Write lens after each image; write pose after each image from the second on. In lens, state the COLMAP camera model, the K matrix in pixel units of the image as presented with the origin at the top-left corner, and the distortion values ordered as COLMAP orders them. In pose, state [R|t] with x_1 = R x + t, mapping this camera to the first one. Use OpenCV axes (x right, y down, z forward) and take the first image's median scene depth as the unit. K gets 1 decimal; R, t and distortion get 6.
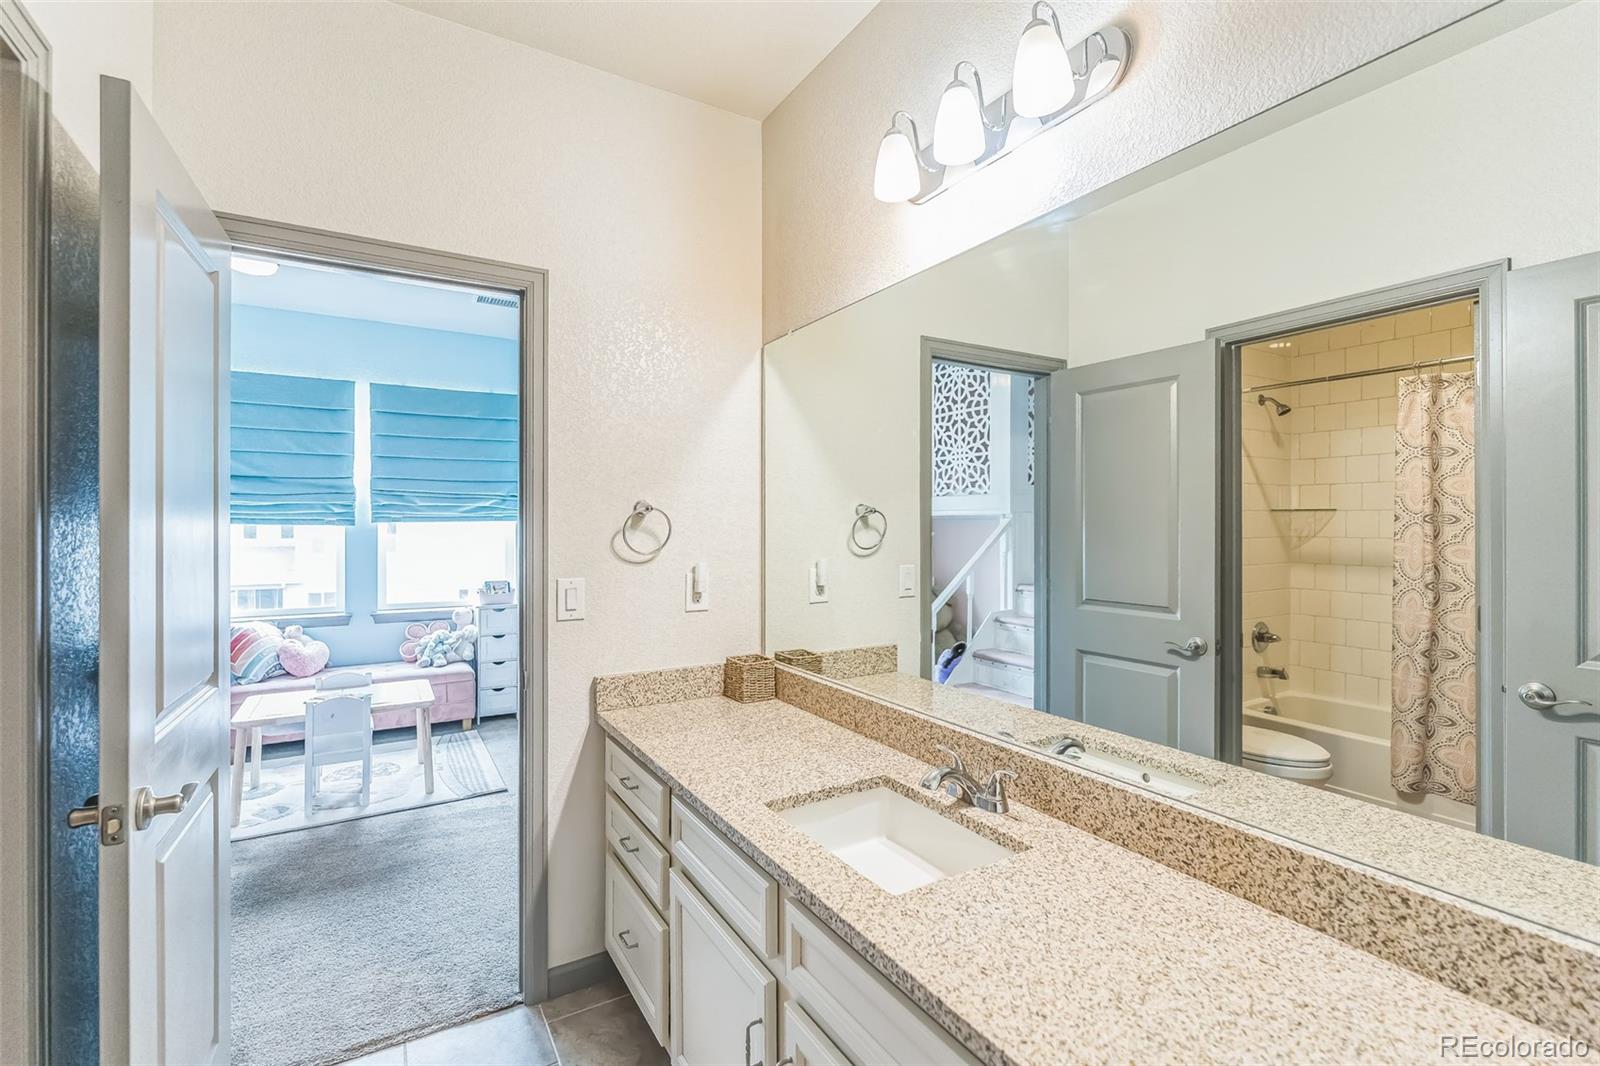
lens RADIAL K [[706.2, 0, 798.9], [0, 706.2, 530.2], [0, 0, 1]] dist [0.001572, -0.000290]
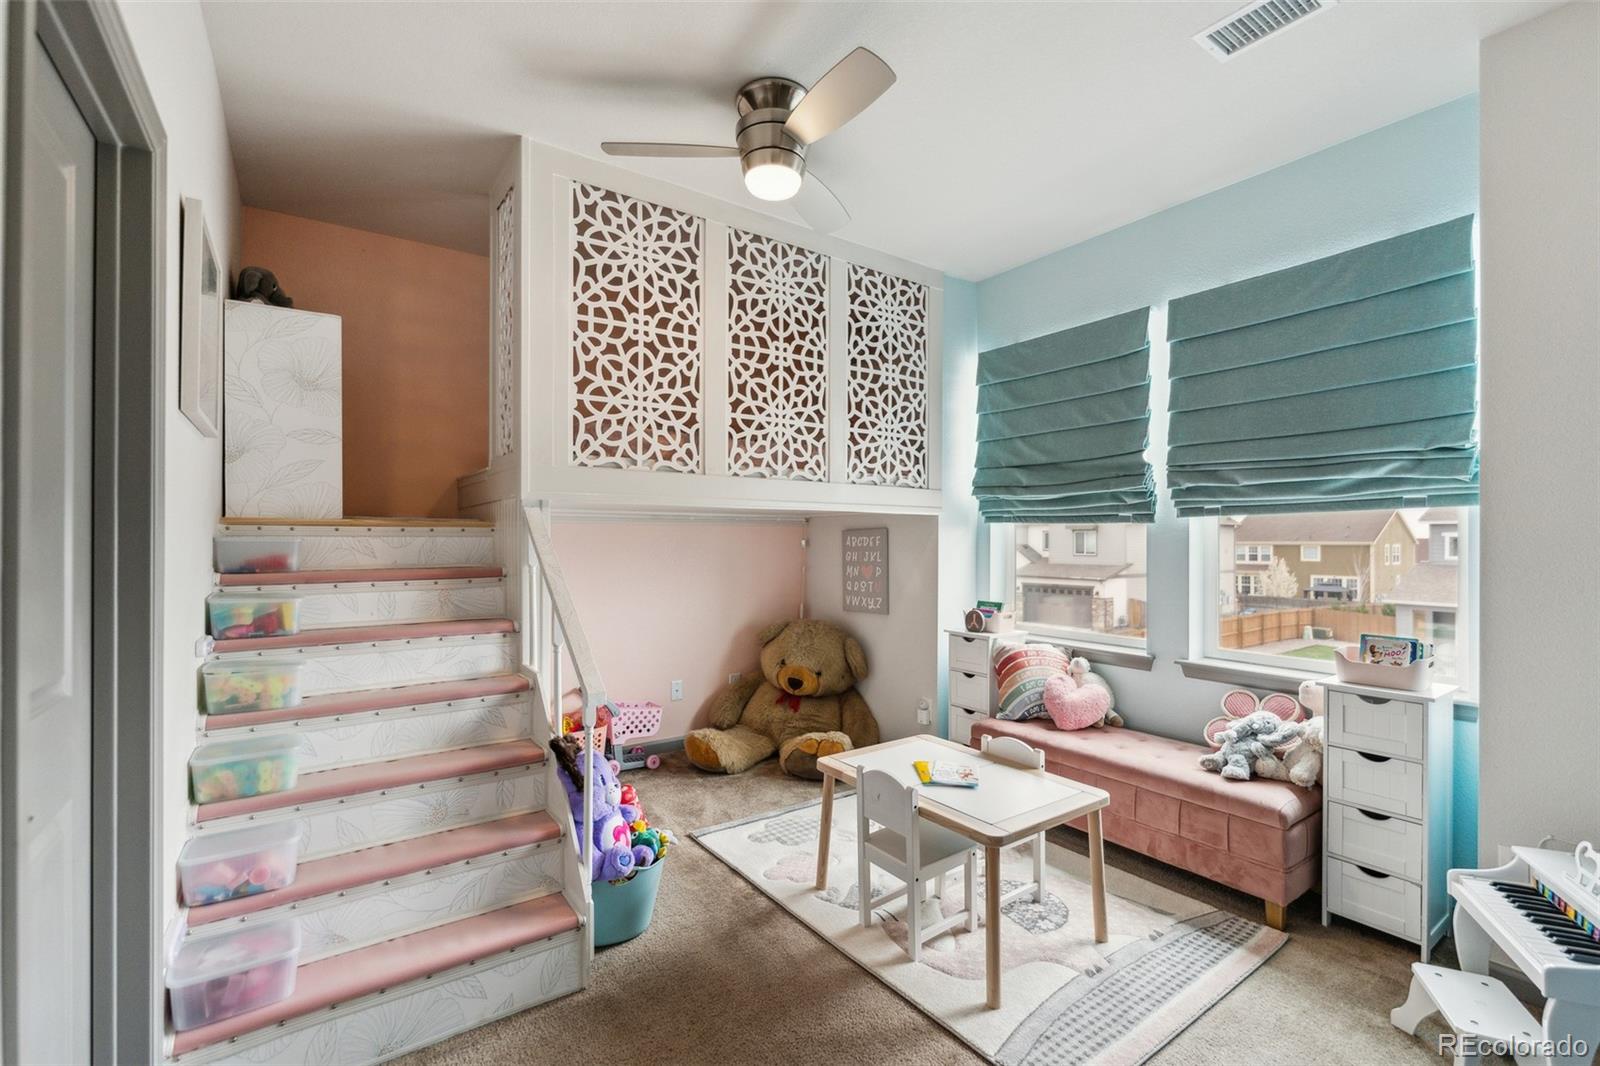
lens RADIAL K [[706.2, 0, 802.3], [0, 706.2, 529.9], [0, 0, 1]] dist [0.001572, -0.000290]
pose [[0.067247, -0.010077, -0.997685, 0.013846], [0.000099, 0.999949, -0.010093, 0.006650], [0.997736, 0.000580, 0.067244, 0.627676]]
